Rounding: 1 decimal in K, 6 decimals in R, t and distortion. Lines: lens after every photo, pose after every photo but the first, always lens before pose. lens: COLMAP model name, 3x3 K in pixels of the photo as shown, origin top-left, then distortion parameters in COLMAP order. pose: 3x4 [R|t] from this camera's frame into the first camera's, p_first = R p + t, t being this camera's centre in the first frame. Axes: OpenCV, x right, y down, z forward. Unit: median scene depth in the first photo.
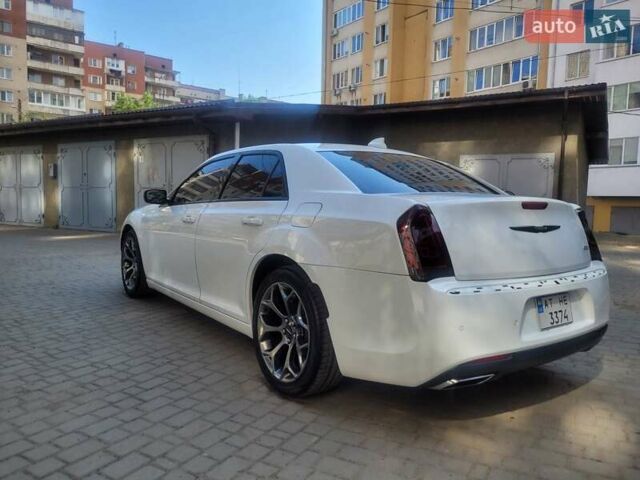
lens RADIAL K [[490.0, 0, 320.1], [0, 490.0, 240.7], [0, 0, 1]] dist [0.045482, -0.034071]
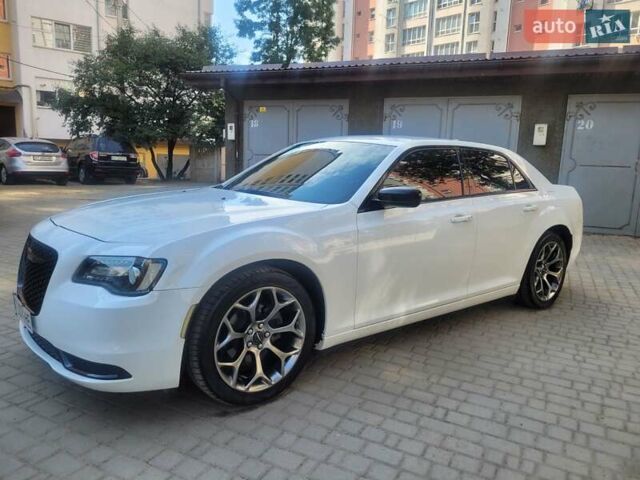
lens RADIAL K [[490.0, 0, 330.6], [0, 490.0, 239.1], [0, 0, 1]] dist [0.045482, -0.034071]
pose [[-0.073048, -0.193324, 0.978412, -1.329995], [0.042737, 0.979525, 0.196734, -0.227433], [-0.996412, 0.056185, -0.063290, 1.498149]]
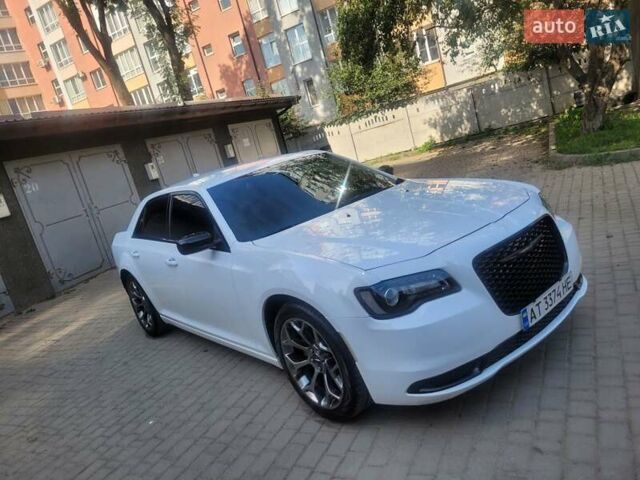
lens RADIAL K [[490.0, 0, 324.1], [0, 490.0, 237.6], [0, 0, 1]] dist [0.045482, -0.034071]
pose [[-0.969142, 0.246330, -0.009226, -0.221049], [0.233992, 0.931082, 0.279881, -0.368793], [0.077533, 0.269086, -0.959990, 2.632826]]
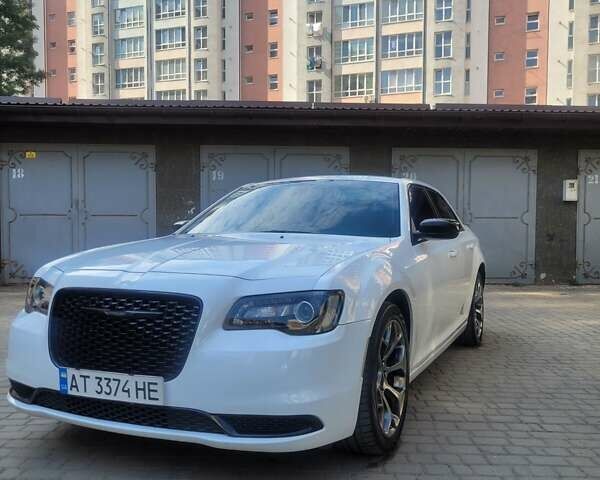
lens RADIAL K [[612.1, 0, 302.8], [0, 612.1, 256.5], [0, 0, 1]] dist [0.035325, 0.000000]
pose [[-0.511314, -0.064514, 0.856969, -1.287148], [0.051770, 0.993055, 0.105648, -0.202695], [-0.857833, 0.098385, -0.504423, 2.105219]]
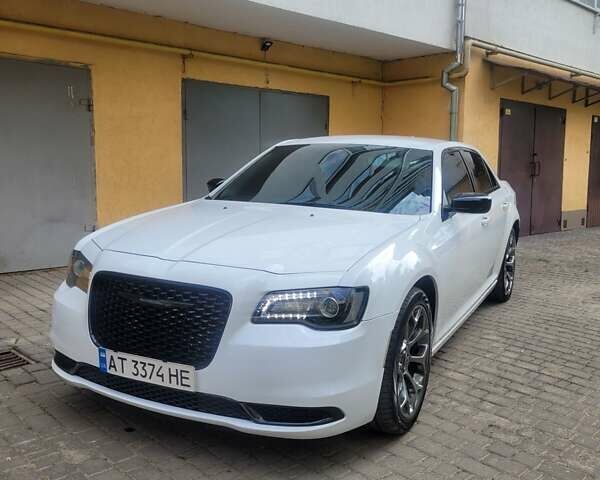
lens RADIAL K [[612.1, 0, 306.2], [0, 612.1, 243.6], [0, 0, 1]] dist [0.035325, 0.000000]
pose [[-0.461599, -0.177006, 0.869250, -1.296747], [0.033432, 0.975723, 0.216441, -0.303073], [-0.886459, 0.128970, -0.444475, 2.092992]]
